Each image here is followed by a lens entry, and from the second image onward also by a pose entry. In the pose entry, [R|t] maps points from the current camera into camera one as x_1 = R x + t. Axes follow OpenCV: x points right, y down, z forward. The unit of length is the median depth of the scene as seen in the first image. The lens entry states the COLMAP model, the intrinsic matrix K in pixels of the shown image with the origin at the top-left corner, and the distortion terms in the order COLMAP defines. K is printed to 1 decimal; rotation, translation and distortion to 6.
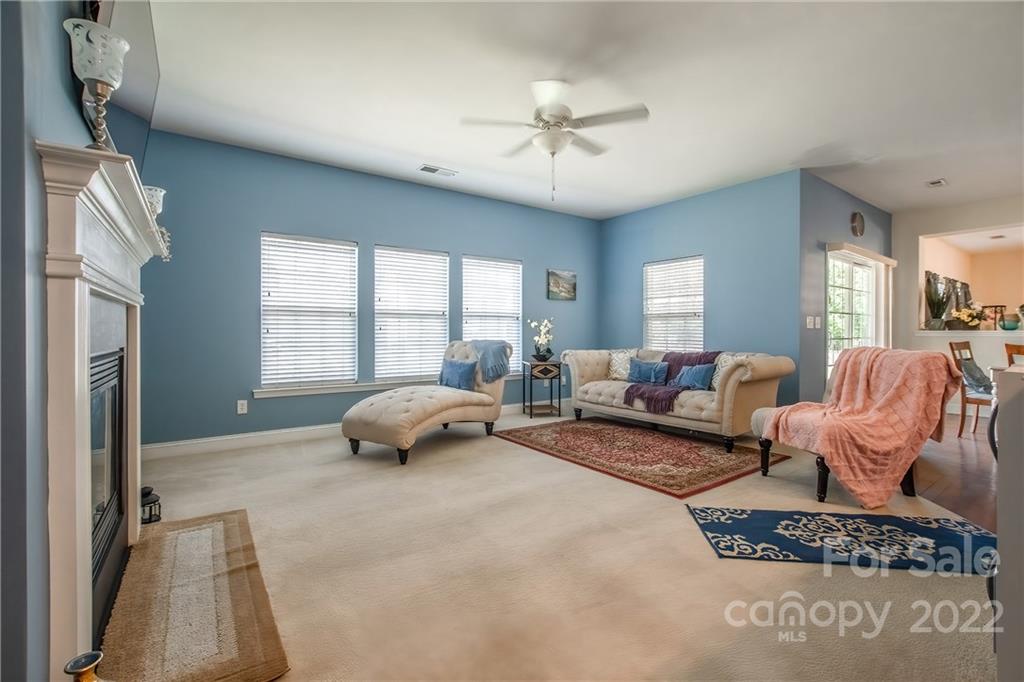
lens RADIAL K [[443.4, 0, 515.6], [0, 443.4, 329.5], [0, 0, 1]] dist [-0.002574, -0.000191]
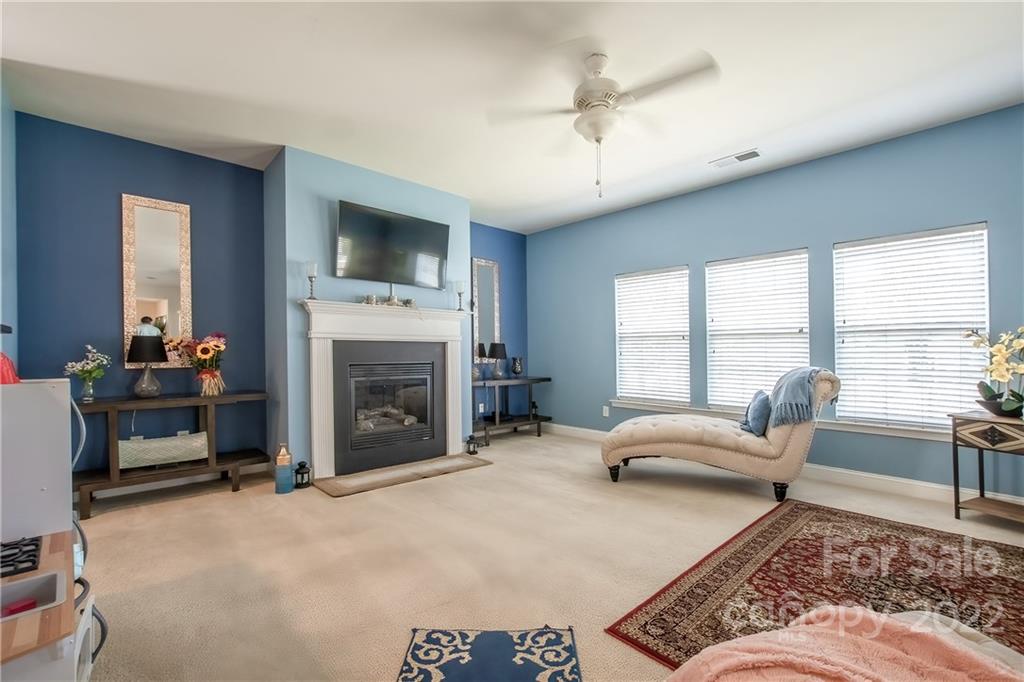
lens RADIAL K [[448.4, 0, 511.6], [0, 448.4, 354.1], [0, 0, 1]] dist [-0.025845, -0.000002]
pose [[0.127213, 0.001215, -0.991875, 0.649021], [-0.000044, 0.999999, 0.001219, 0.002791], [0.991875, -0.000112, 0.127213, 0.540740]]
